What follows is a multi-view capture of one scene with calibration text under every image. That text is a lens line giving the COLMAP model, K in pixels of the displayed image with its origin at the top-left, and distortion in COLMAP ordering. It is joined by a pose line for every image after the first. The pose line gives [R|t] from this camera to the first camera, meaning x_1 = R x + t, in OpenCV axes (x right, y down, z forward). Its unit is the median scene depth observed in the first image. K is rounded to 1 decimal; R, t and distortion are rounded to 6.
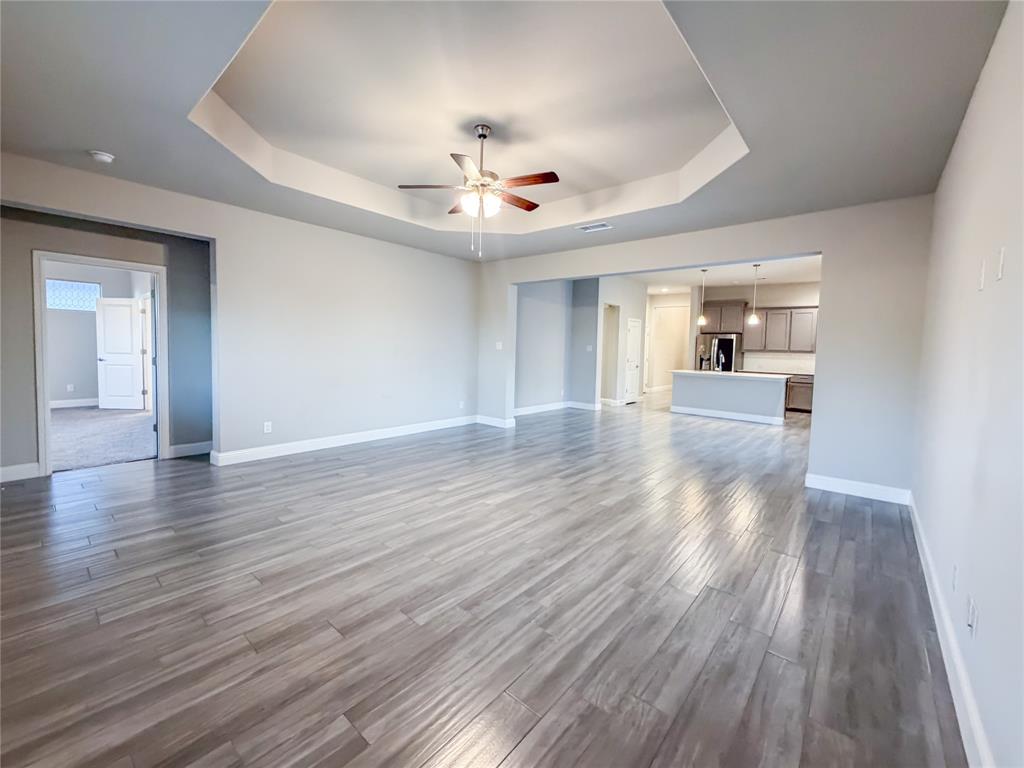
lens RADIAL K [[416.9, 0, 513.3], [0, 416.9, 368.3], [0, 0, 1]] dist [0.000614, -0.000316]
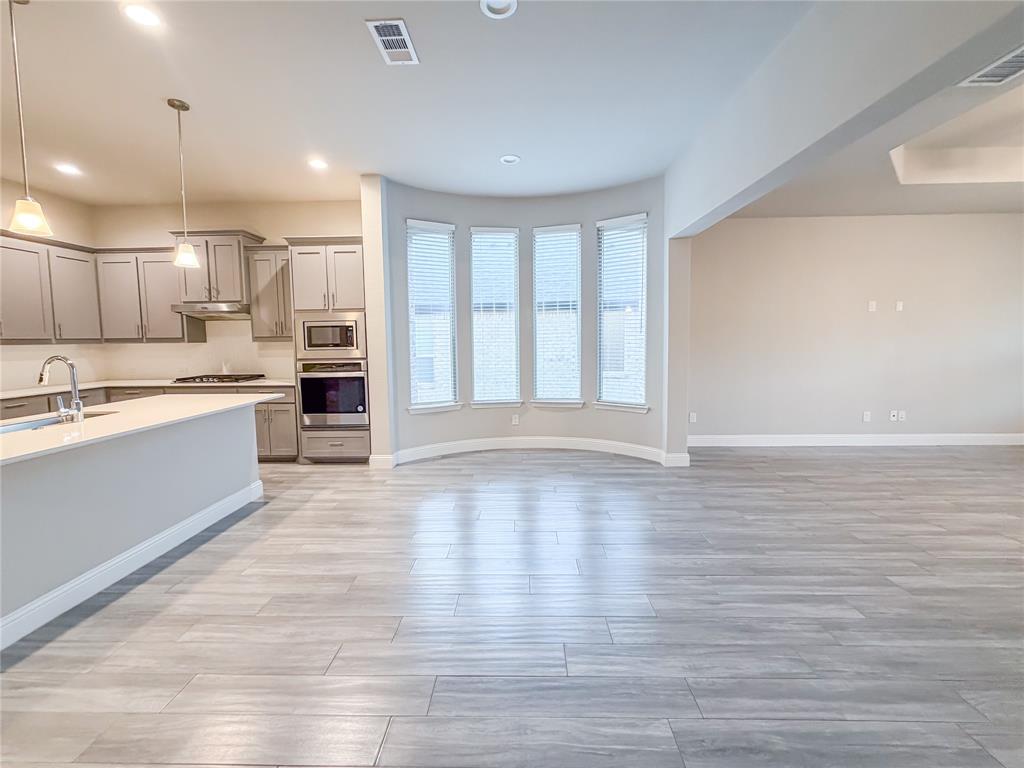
lens RADIAL K [[416.9, 0, 513.3], [0, 416.9, 368.3], [0, 0, 1]] dist [0.000614, -0.000316]
pose [[-0.632112, -0.075796, 0.771161, 0.245734], [0.035496, 0.991327, 0.126532, -0.132780], [-0.774064, 0.107355, -0.623939, 2.467406]]
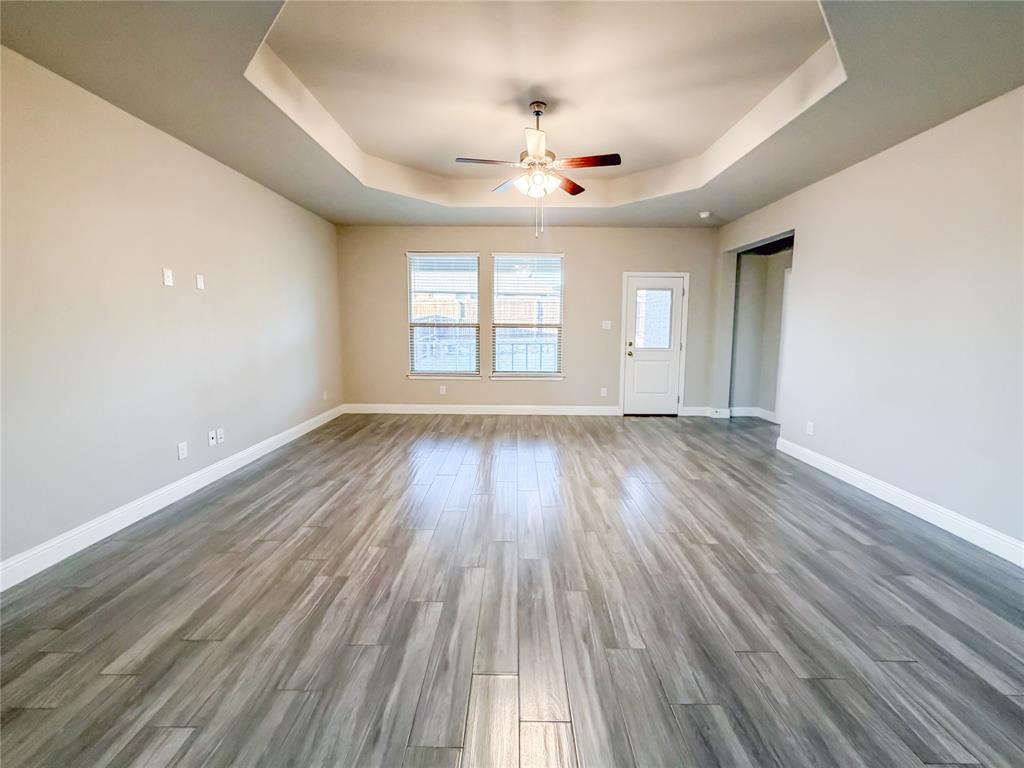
lens RADIAL K [[416.9, 0, 513.3], [0, 416.9, 368.3], [0, 0, 1]] dist [0.000614, -0.000316]
pose [[-0.764807, 0.039627, -0.643040, 0.616325], [-0.058019, 0.989815, 0.130003, -0.083095], [0.641642, 0.136736, -0.754718, 1.751680]]
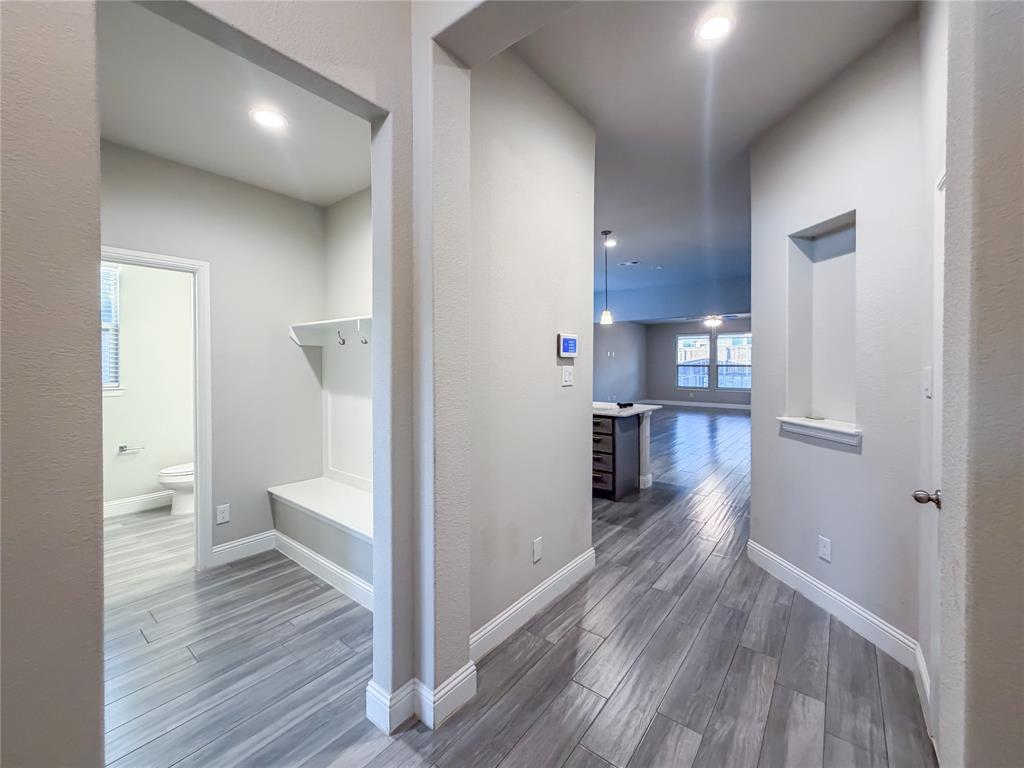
lens RADIAL K [[416.9, 0, 513.3], [0, 416.9, 368.3], [0, 0, 1]] dist [0.000614, -0.000316]
pose [[-0.998862, -0.023072, -0.041732, 1.579469], [-0.025650, 0.997726, 0.062333, -0.198220], [0.040199, 0.063332, -0.997183, 4.135038]]
